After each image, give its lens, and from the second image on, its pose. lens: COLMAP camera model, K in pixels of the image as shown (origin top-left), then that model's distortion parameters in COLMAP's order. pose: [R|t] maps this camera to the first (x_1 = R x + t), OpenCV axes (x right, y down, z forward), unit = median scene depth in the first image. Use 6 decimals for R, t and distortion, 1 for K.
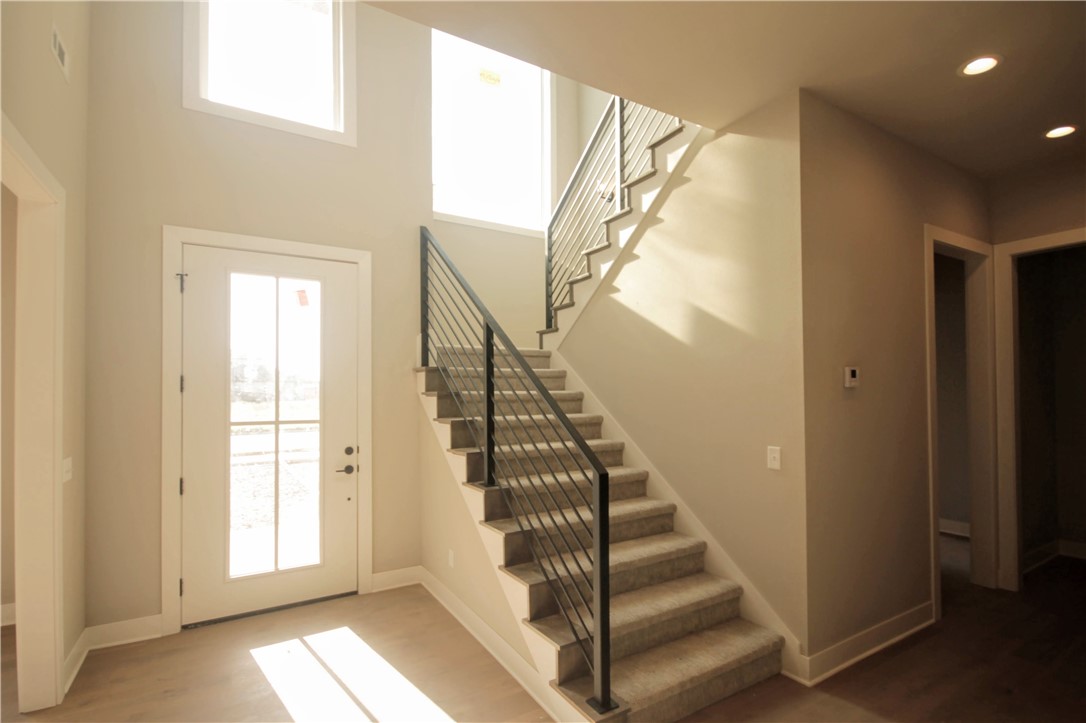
lens RADIAL K [[518.3, 0, 545.2], [0, 518.3, 386.1], [0, 0, 1]] dist [0.002118, 0.000239]
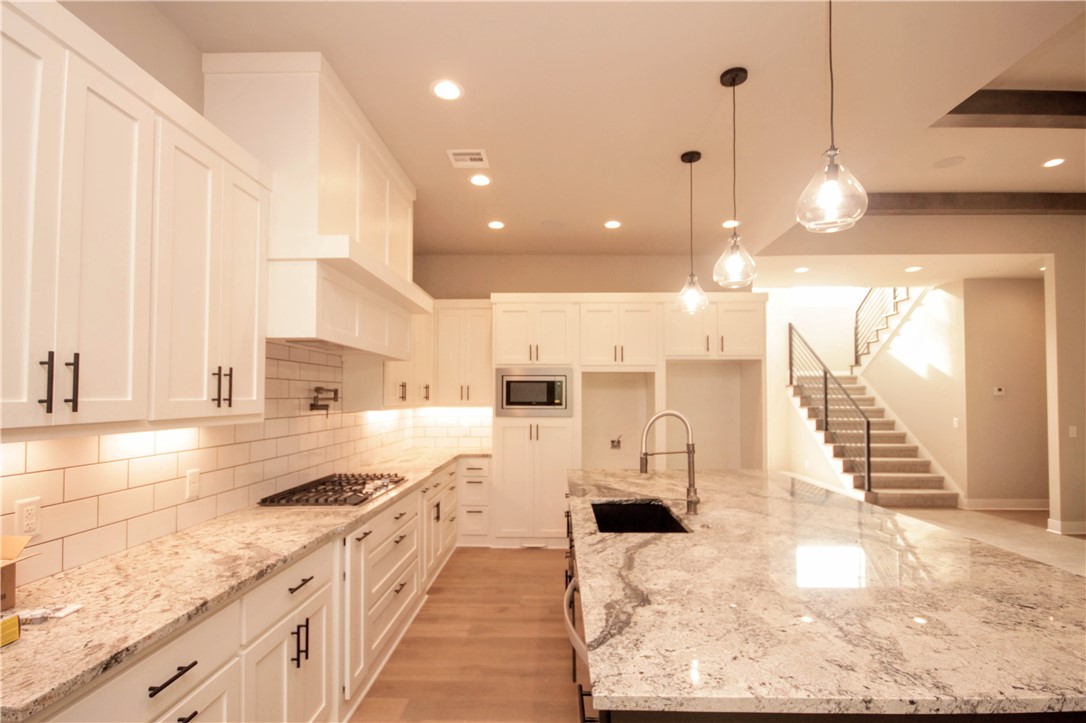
lens RADIAL K [[514.1, 0, 546.3], [0, 514.1, 384.0], [0, 0, 1]] dist [0.001541, 0.000085]
pose [[0.843566, -0.003070, -0.537016, 0.079219], [-0.003531, 0.999930, -0.011263, -0.011988], [0.537013, 0.011397, 0.843497, -1.587585]]
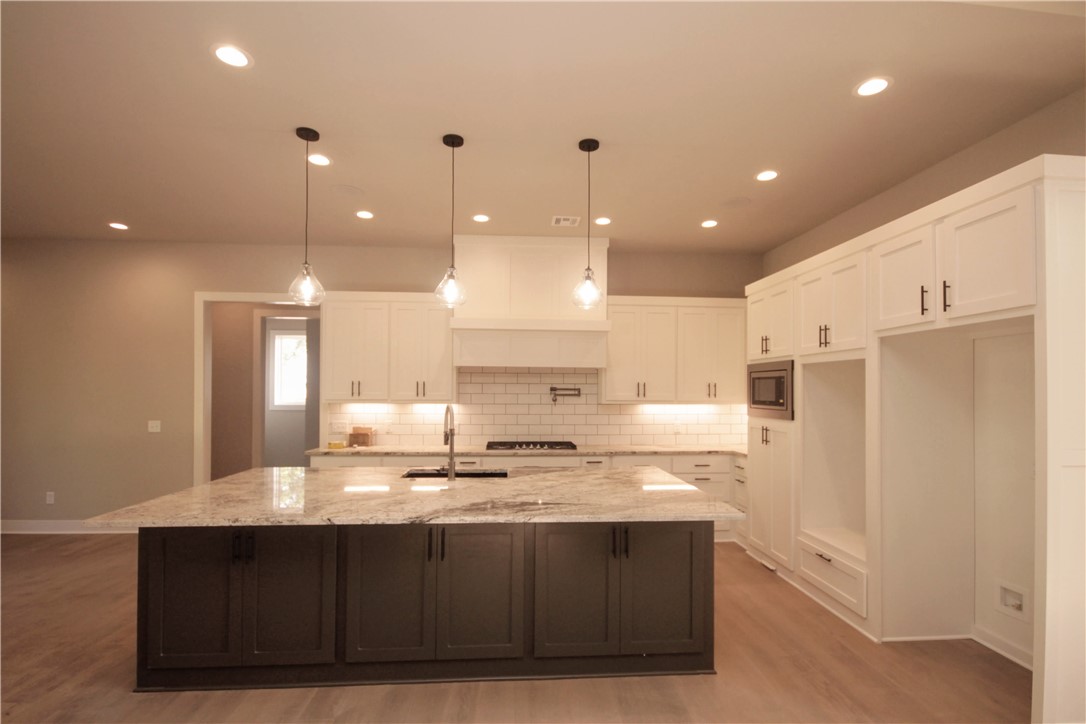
lens RADIAL K [[511.4, 0, 547.7], [0, 511.4, 384.6], [0, 0, 1]] dist [-0.001437, -0.000318]
pose [[-0.458846, -0.003453, -0.888509, 0.591369], [0.007053, 0.999947, -0.007528, -0.012660], [0.888488, -0.009721, -0.458797, -0.397906]]
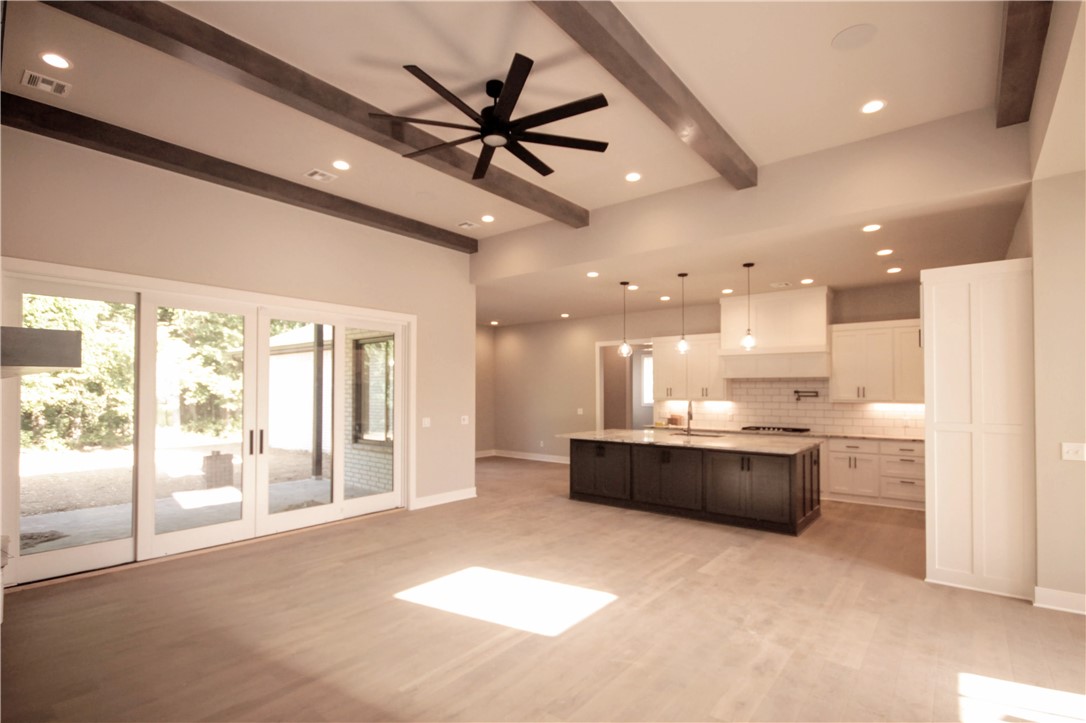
lens RADIAL K [[511.4, 0, 547.7], [0, 511.4, 384.1], [0, 0, 1]] dist [-0.001437, -0.000318]
pose [[-0.938845, 0.000448, -0.344340, 0.969622], [0.008461, 0.999727, -0.021767, -0.005677], [0.344236, -0.023349, -0.938593, 0.568134]]
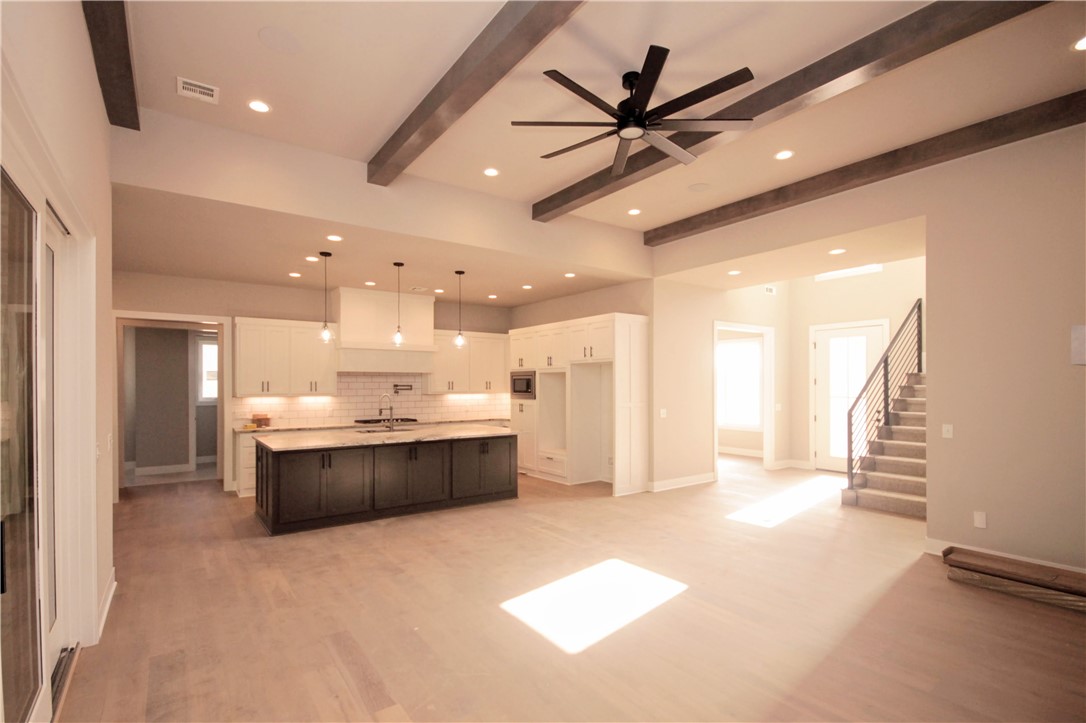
lens RADIAL K [[514.1, 0, 546.3], [0, 514.1, 384.0], [0, 0, 1]] dist [0.001541, 0.000085]
pose [[0.080405, 0.005376, -0.996748, 1.657923], [0.012449, 0.999902, 0.006397, -0.024036], [0.996684, -0.012923, 0.080331, -0.563516]]
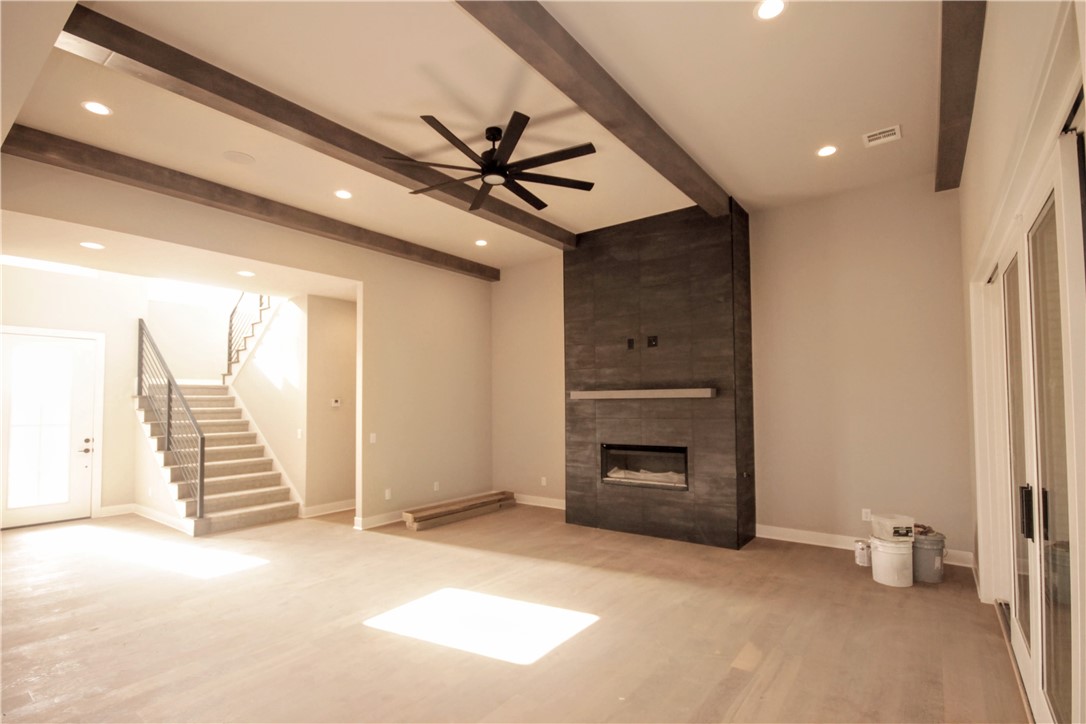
lens RADIAL K [[511.4, 0, 547.7], [0, 511.4, 384.6], [0, 0, 1]] dist [-0.001437, -0.000318]
pose [[0.924623, 0.013227, 0.380653, 0.446969], [-0.001542, 0.999519, -0.030986, -0.021806], [-0.380880, 0.028063, 0.924199, -1.321174]]
